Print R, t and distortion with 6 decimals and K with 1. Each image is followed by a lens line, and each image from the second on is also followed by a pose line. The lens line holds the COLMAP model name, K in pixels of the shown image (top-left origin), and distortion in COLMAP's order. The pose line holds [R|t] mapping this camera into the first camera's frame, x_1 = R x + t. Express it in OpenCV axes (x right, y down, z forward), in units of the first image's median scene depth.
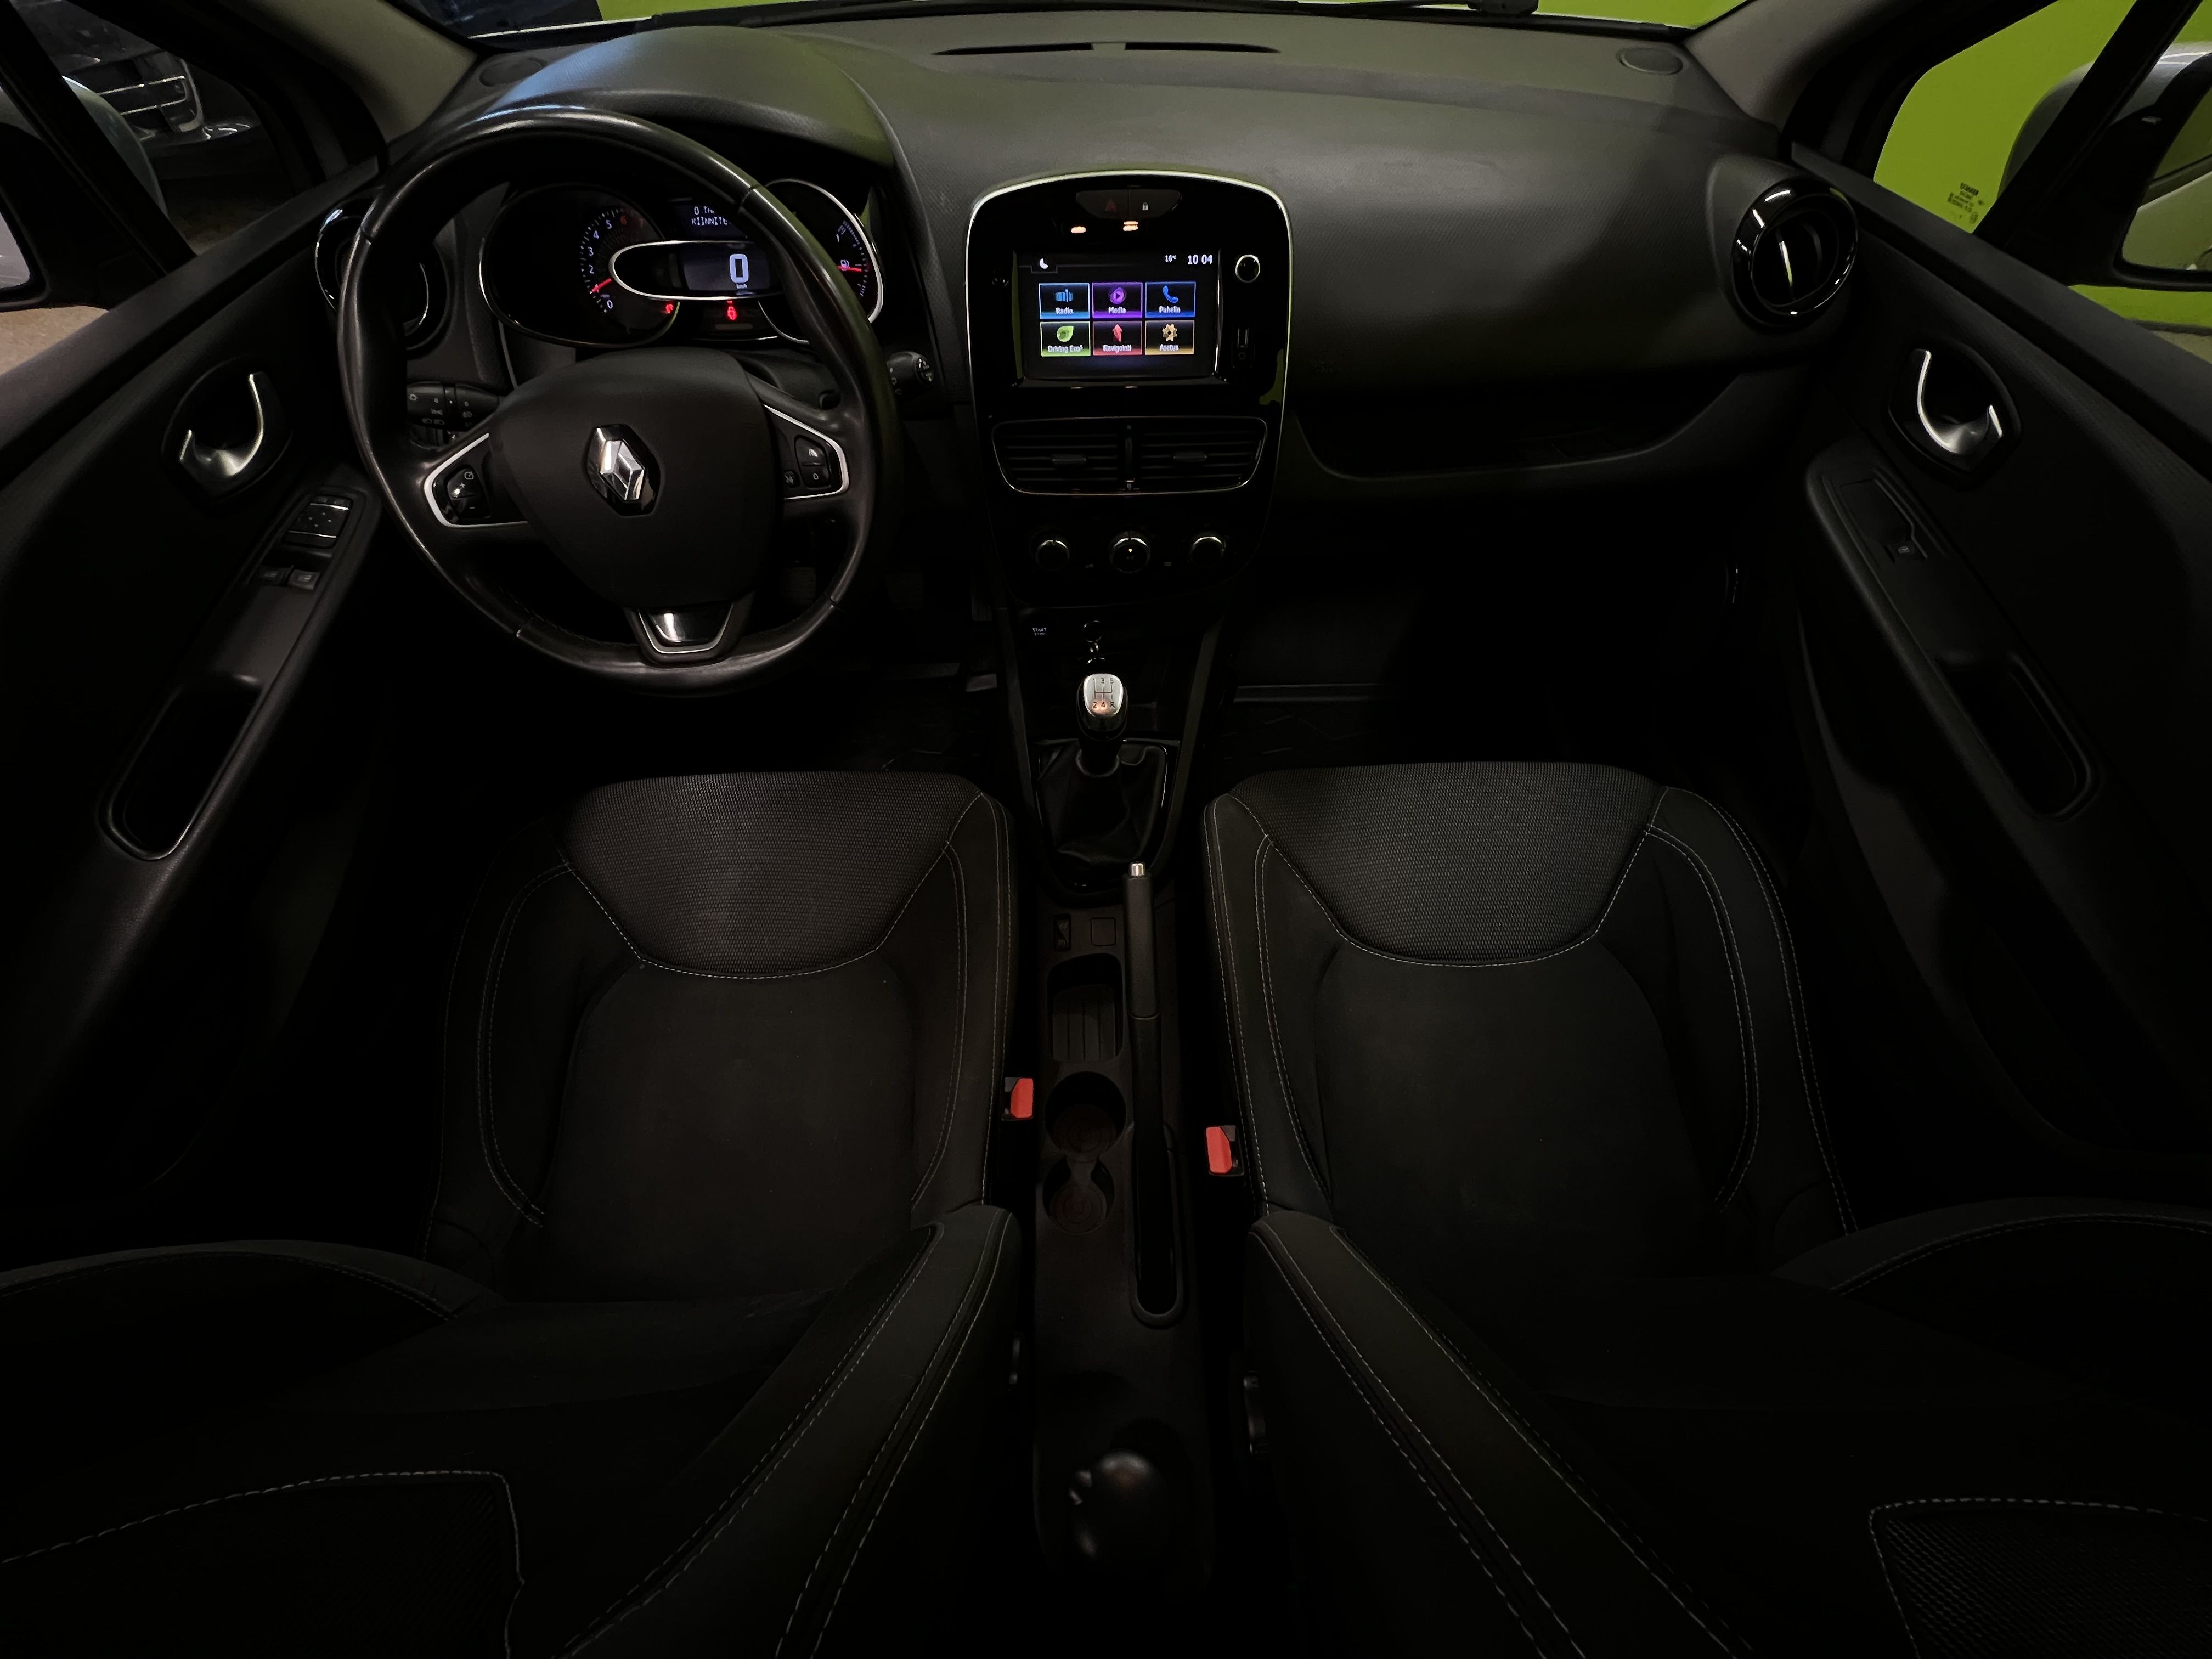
lens RADIAL K [[887.9, 0, 1106.0], [0, 887.9, 829.5], [0, 0, 1]] dist [-0.002435, -0.000255]
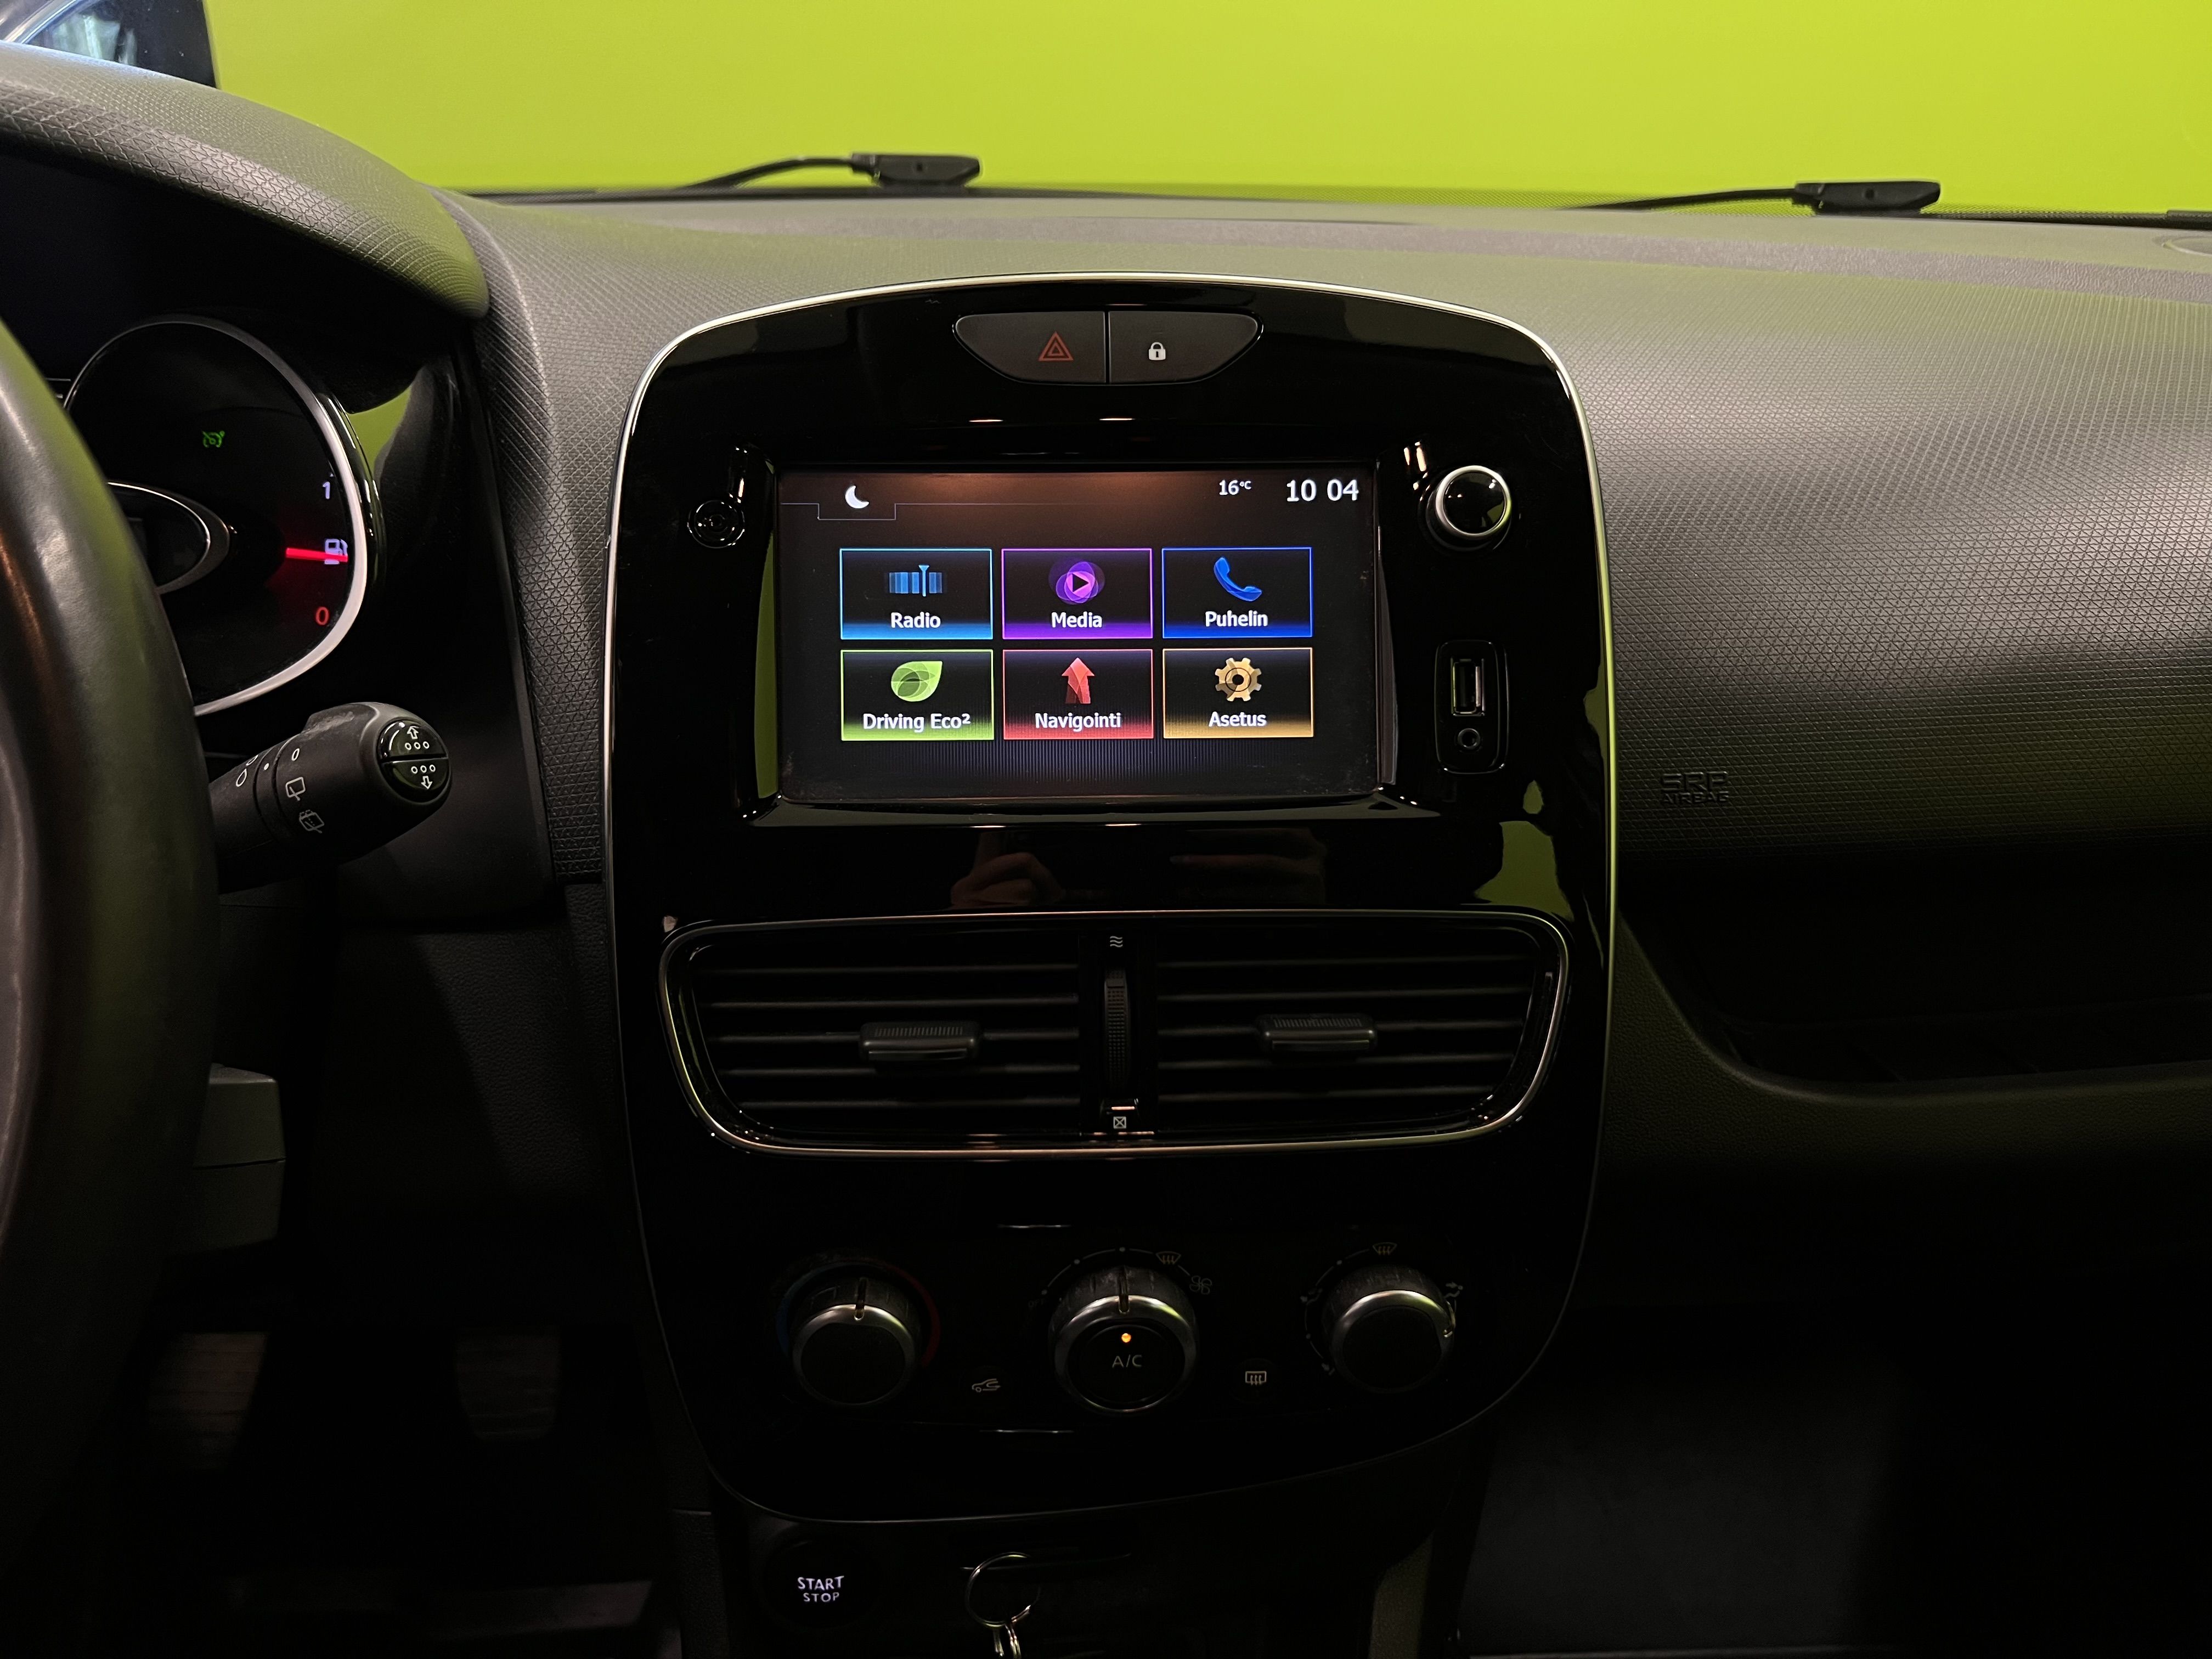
lens RADIAL K [[1663.3, 0, 1106.0], [0, 1663.3, 829.5], [0, 0, 1]] dist [0.065109, -0.175174]
pose [[0.999936, 0.001487, 0.011192, 0.016299], [0.004309, 0.865966, -0.500085, -0.205316], [-0.010435, 0.500101, 0.865904, 0.495370]]
